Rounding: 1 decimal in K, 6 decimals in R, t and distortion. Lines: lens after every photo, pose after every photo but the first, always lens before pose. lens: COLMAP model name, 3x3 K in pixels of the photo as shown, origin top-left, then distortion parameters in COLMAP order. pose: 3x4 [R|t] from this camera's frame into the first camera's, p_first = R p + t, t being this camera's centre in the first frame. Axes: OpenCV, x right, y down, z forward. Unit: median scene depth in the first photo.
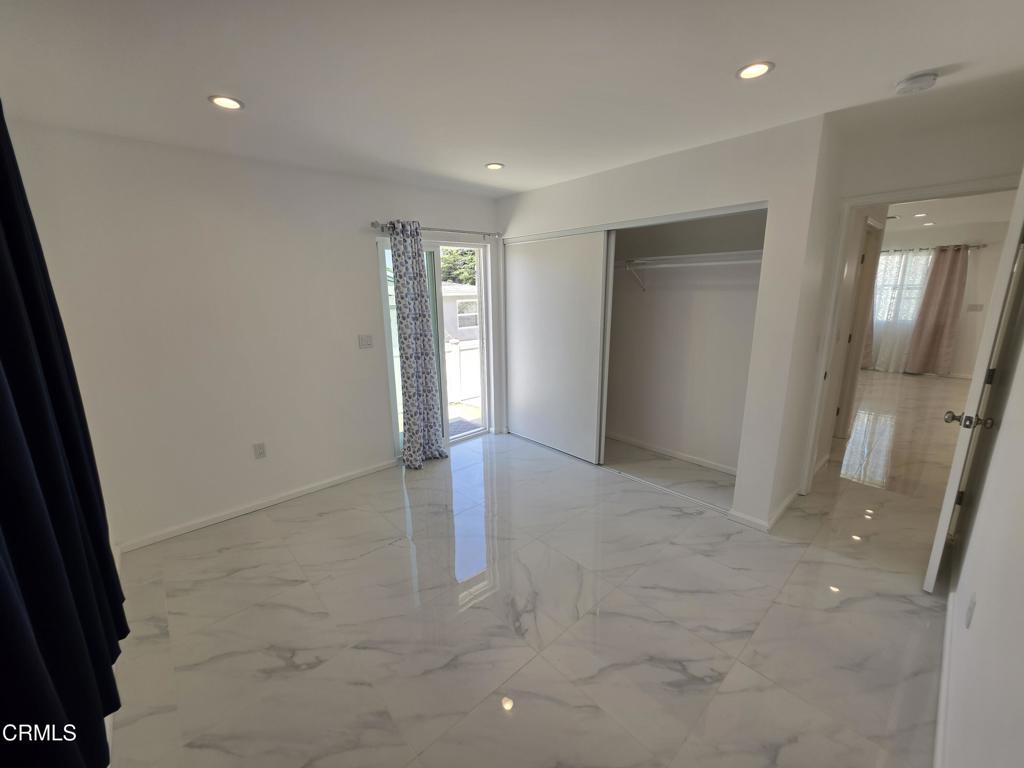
lens RADIAL K [[412.4, 0, 506.5], [0, 412.4, 382.3], [0, 0, 1]] dist [-0.003799, 0.001423]
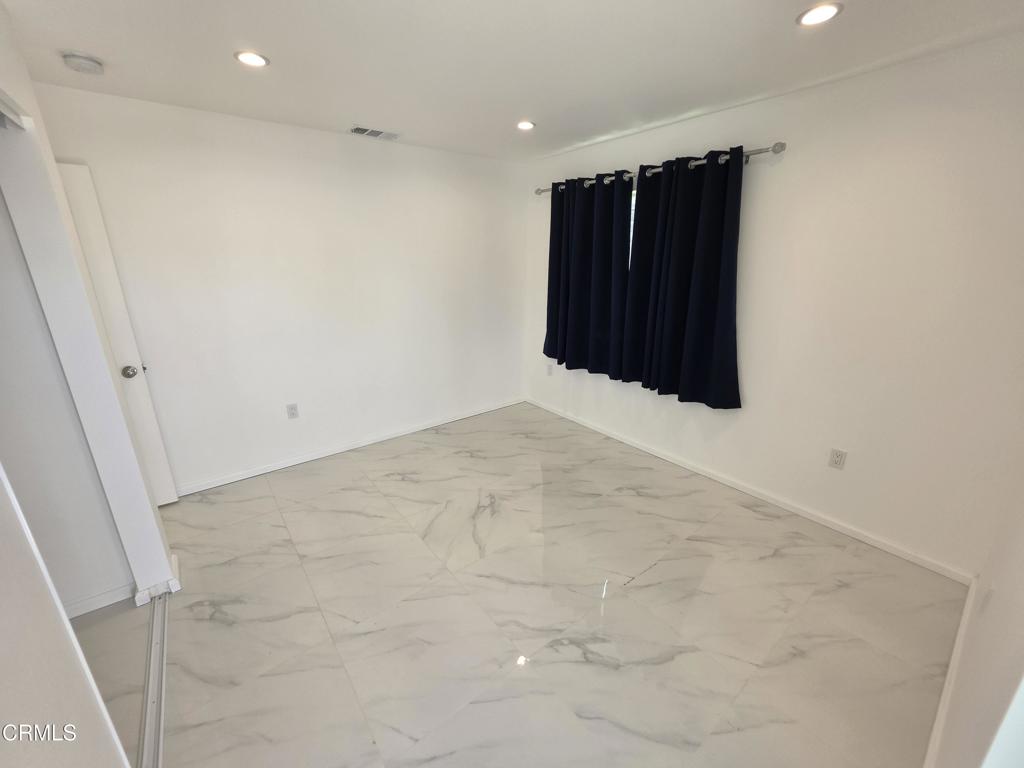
lens RADIAL K [[412.4, 0, 504.9], [0, 412.4, 386.8], [0, 0, 1]] dist [-0.003799, 0.001423]
pose [[-0.997276, -0.006352, 0.073488, -0.100243], [0.032008, 0.860328, 0.508735, -0.396769], [-0.066455, 0.509701, -0.857781, 1.720708]]
